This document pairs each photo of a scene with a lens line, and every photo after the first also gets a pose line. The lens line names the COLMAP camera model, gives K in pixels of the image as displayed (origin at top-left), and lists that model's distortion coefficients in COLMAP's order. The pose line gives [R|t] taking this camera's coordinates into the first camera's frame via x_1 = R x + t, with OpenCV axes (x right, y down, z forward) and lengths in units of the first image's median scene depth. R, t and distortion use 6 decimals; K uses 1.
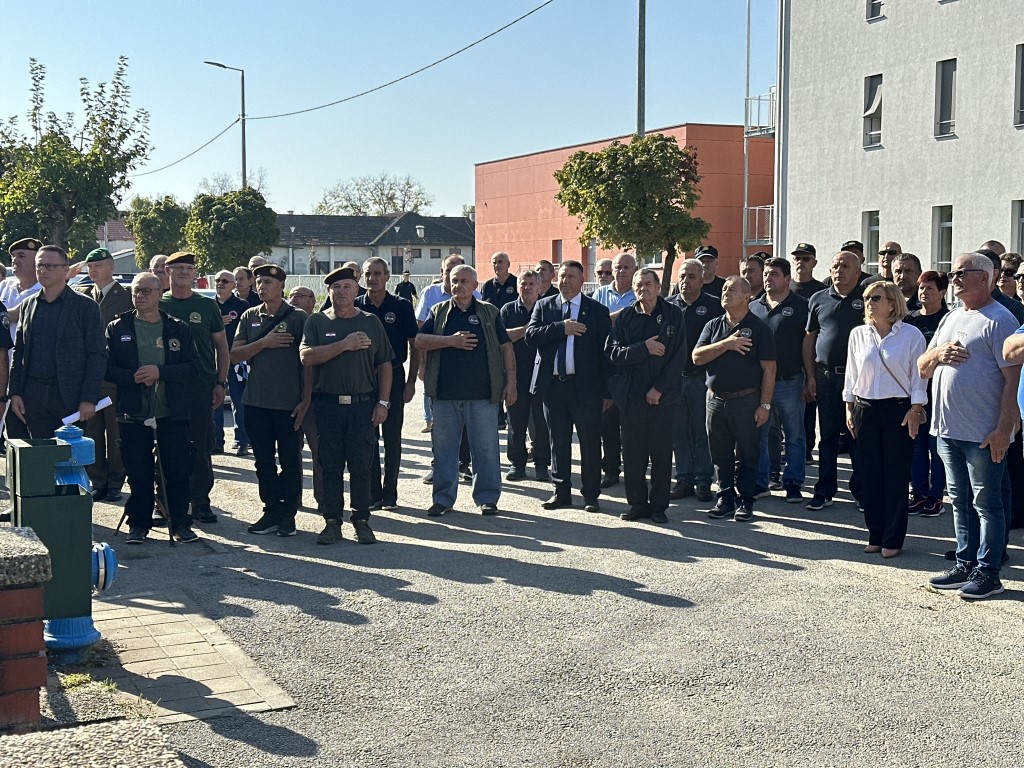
lens RADIAL K [[1407.3, 0, 515.3], [0, 1407.3, 367.3], [0, 0, 1]] dist [0.122300, -0.063642]
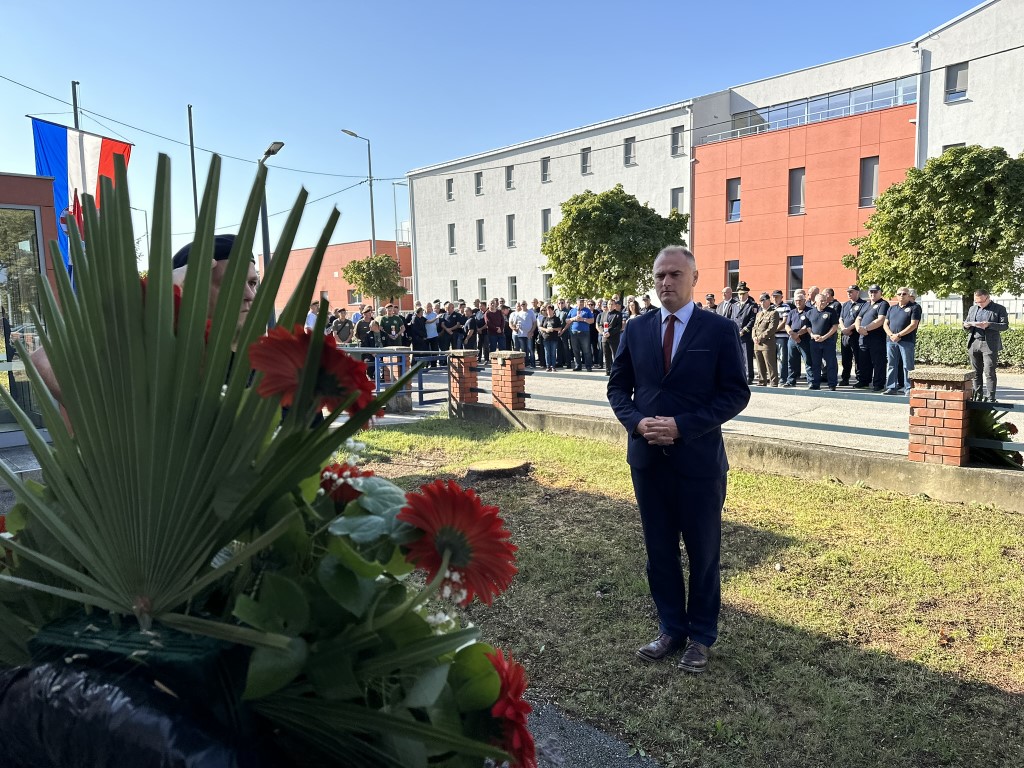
lens RADIAL K [[712.8, 0, 520.5], [0, 712.8, 392.5], [0, 0, 1]] dist [0.116712, -0.155349]
pose [[0.935921, -0.062725, 0.346580, -0.139910], [0.043978, 0.997125, 0.061703, 0.020272], [-0.349454, -0.042507, 0.935989, -0.345581]]
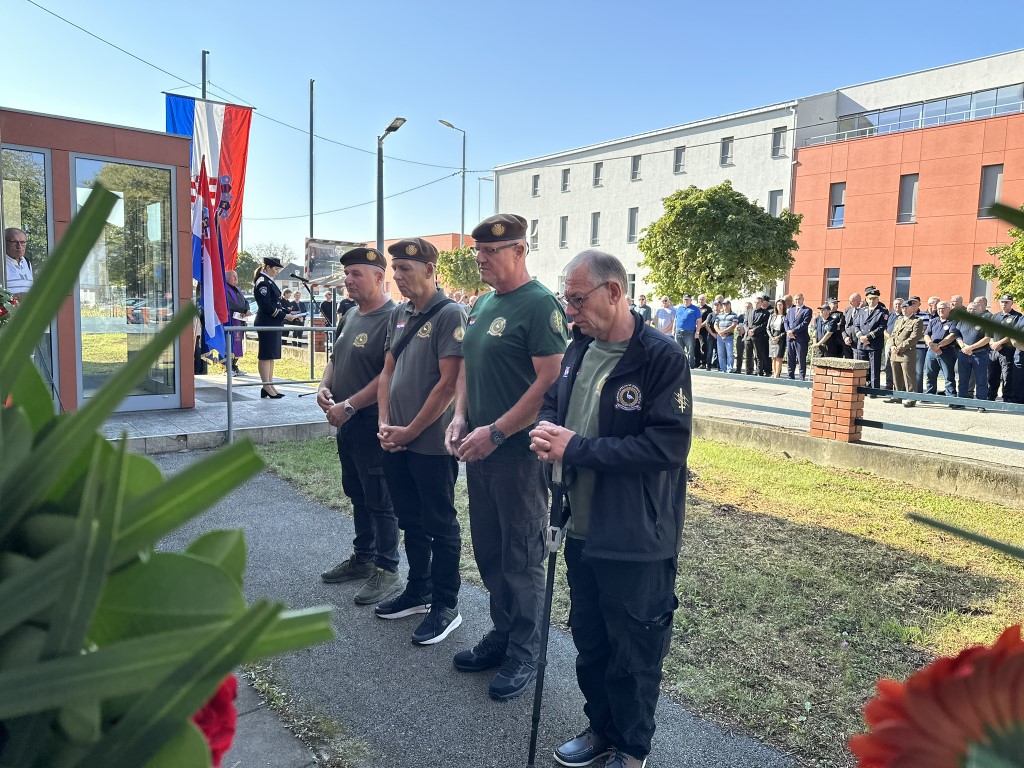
lens RADIAL K [[715.0, 0, 515.6], [0, 715.0, 380.7], [0, 0, 1]] dist [0.101768, -0.173862]
pose [[0.966205, 0.000425, 0.257775, -0.162147], [-0.012032, 0.998983, 0.043452, 0.025527], [-0.257494, -0.045085, 0.965228, -0.309082]]
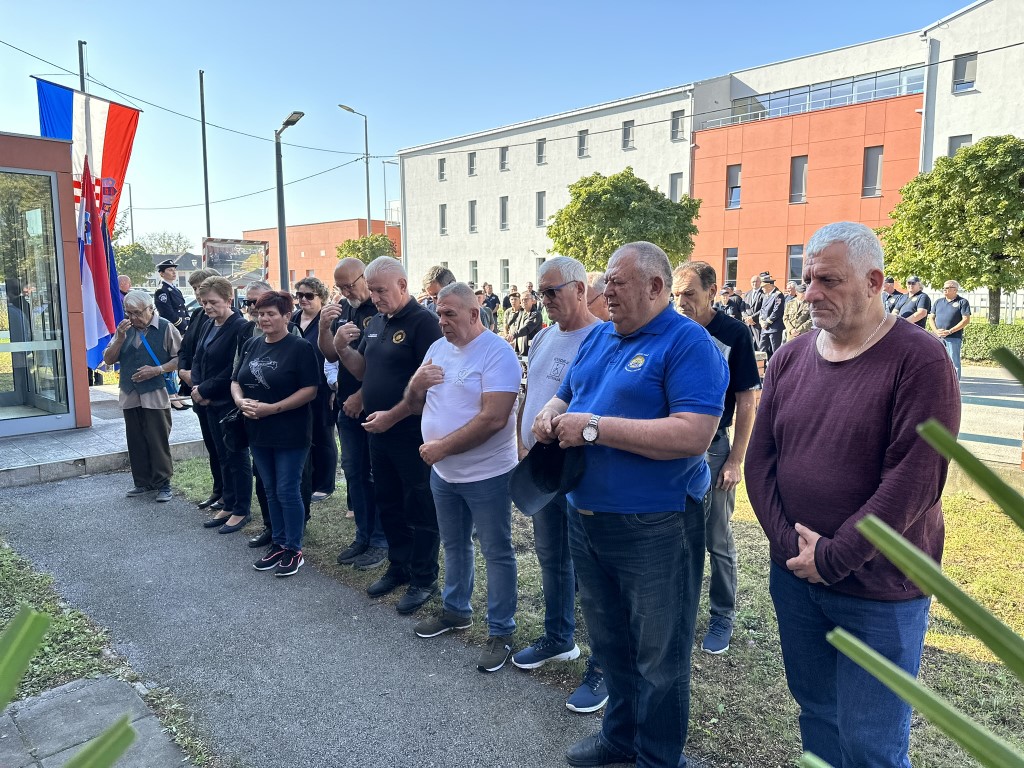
lens RADIAL K [[711.6, 0, 510.8], [0, 711.6, 384.8], [0, 0, 1]] dist [0.100576, -0.129403]
pose [[0.930872, -0.049742, 0.361945, -0.162168], [0.024079, 0.996887, 0.075074, 0.016726], [-0.364552, -0.061169, 0.929172, -0.310154]]
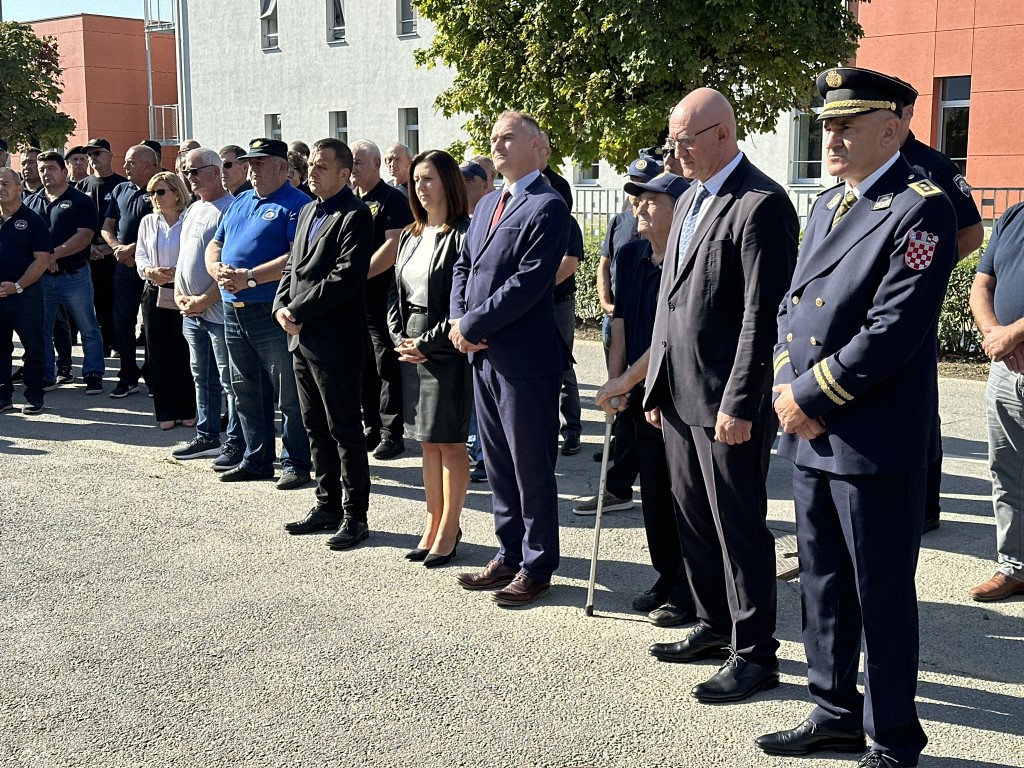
lens RADIAL K [[1404.6, 0, 515.5], [0, 1404.6, 385.6], [0, 0, 1]] dist [0.202682, -0.462723]
pose [[0.926949, -0.049583, 0.371895, 0.043280], [0.020113, 0.996371, 0.082710, 0.004755], [-0.374647, -0.069188, 0.924583, -0.028887]]
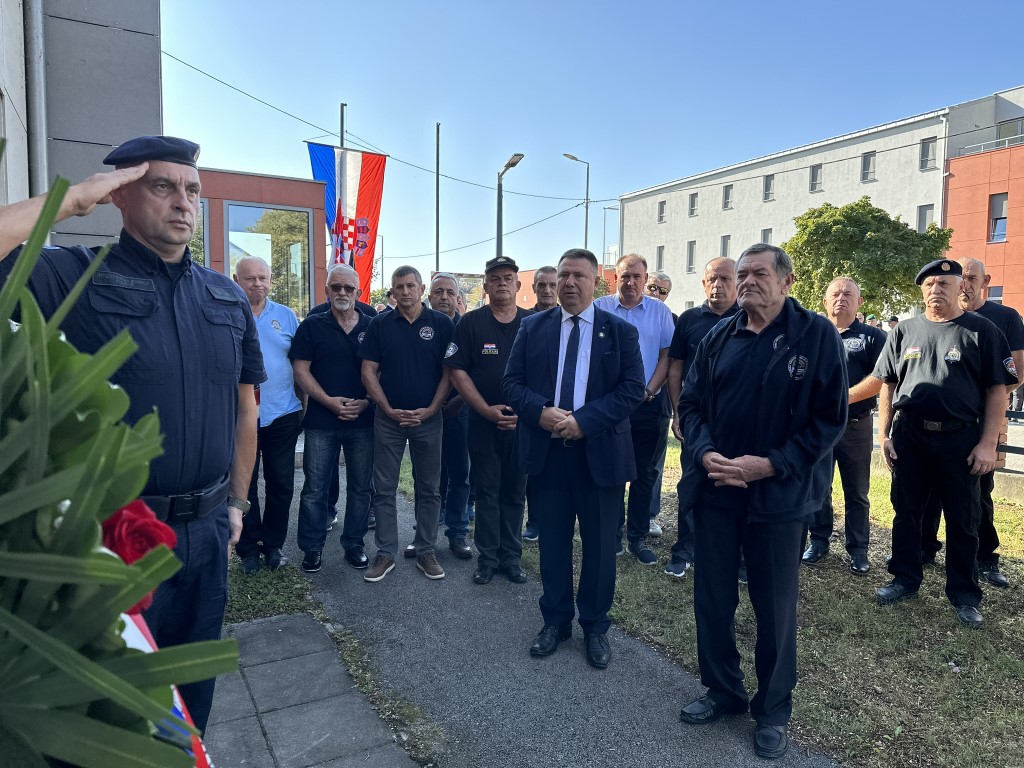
lens RADIAL K [[719.3, 0, 508.5], [0, 719.3, 385.4], [0, 0, 1]] dist [0.026859, -0.035792]
pose [[0.997324, 0.006013, 0.072867, -0.154521], [-0.006839, 0.999915, 0.011084, 0.028303], [-0.072795, -0.011553, 0.997280, -0.315707]]
